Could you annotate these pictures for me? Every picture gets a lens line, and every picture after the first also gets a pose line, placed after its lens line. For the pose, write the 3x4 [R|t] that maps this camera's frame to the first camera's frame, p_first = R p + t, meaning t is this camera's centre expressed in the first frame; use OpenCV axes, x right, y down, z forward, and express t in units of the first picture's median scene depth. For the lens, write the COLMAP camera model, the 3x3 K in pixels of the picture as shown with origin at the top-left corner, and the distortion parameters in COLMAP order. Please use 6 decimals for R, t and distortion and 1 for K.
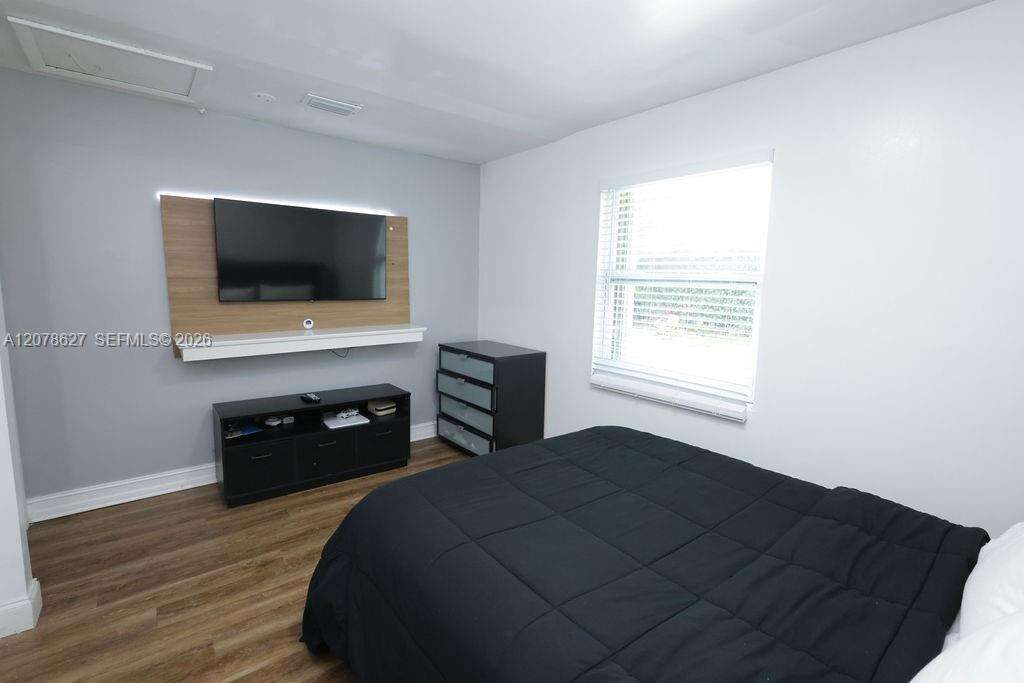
lens RADIAL K [[472.3, 0, 517.0], [0, 472.3, 339.0], [0, 0, 1]] dist [-0.002270, 0.001030]
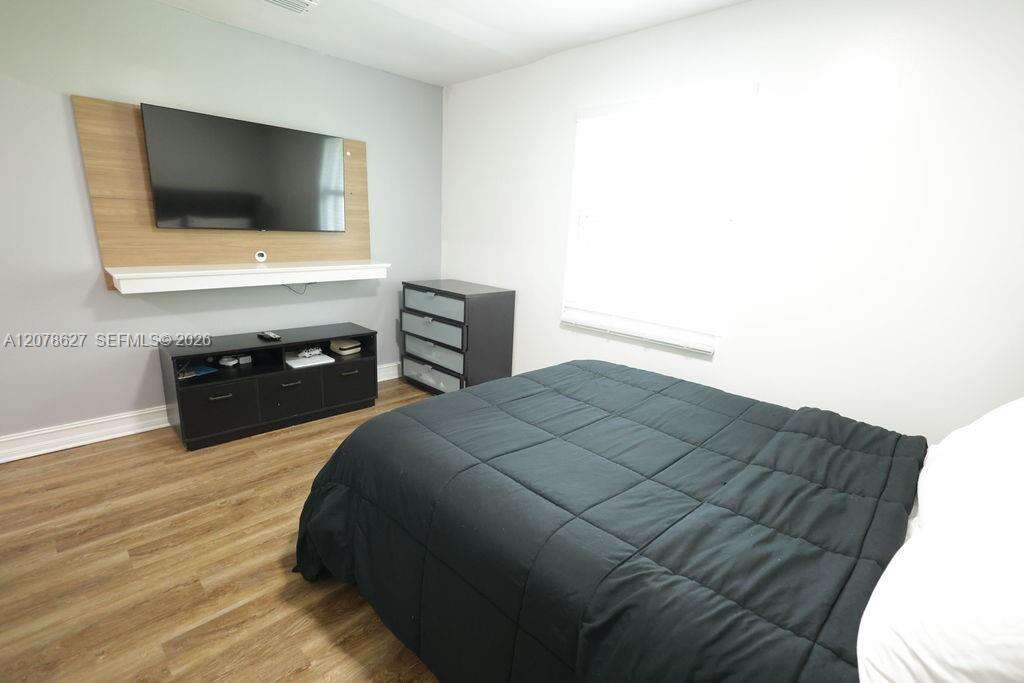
lens RADIAL K [[472.3, 0, 517.6], [0, 472.3, 349.1], [0, 0, 1]] dist [-0.002270, 0.001030]
pose [[0.991623, -0.006407, 0.129005, -0.085669], [-0.009981, 0.991982, 0.125983, 0.033648], [-0.128778, -0.126215, 0.983609, 0.014542]]
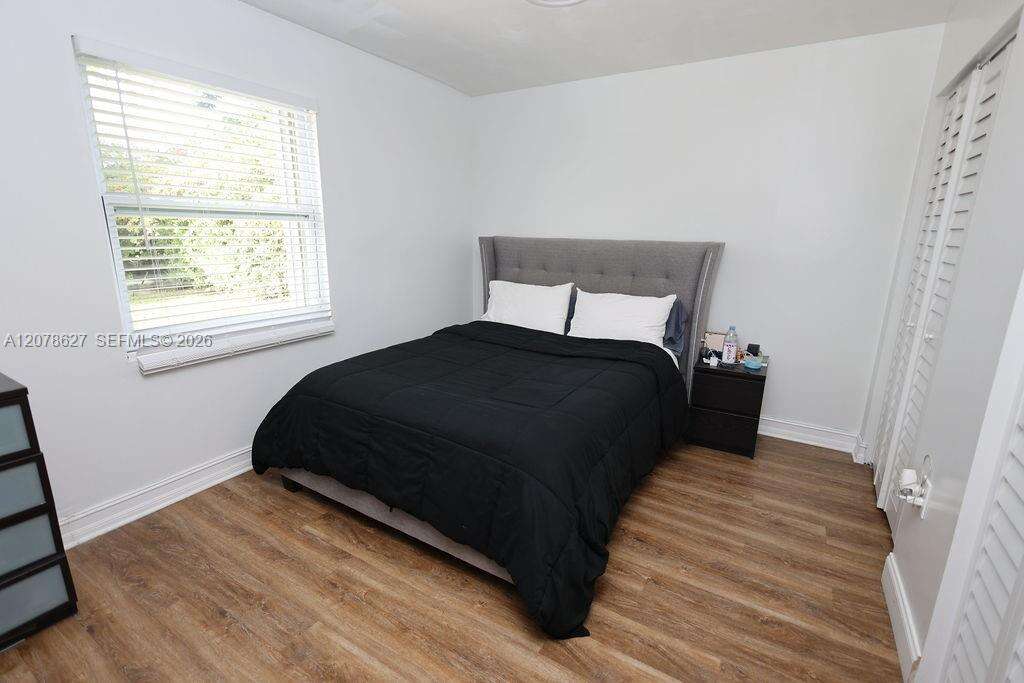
lens RADIAL K [[472.3, 0, 510.8], [0, 472.3, 341.2], [0, 0, 1]] dist [-0.002270, 0.001030]
pose [[-0.350453, -0.244448, 0.904117, -0.791773], [0.099513, 0.950156, 0.295468, -0.117844], [-0.931279, 0.193519, -0.308659, 0.946468]]
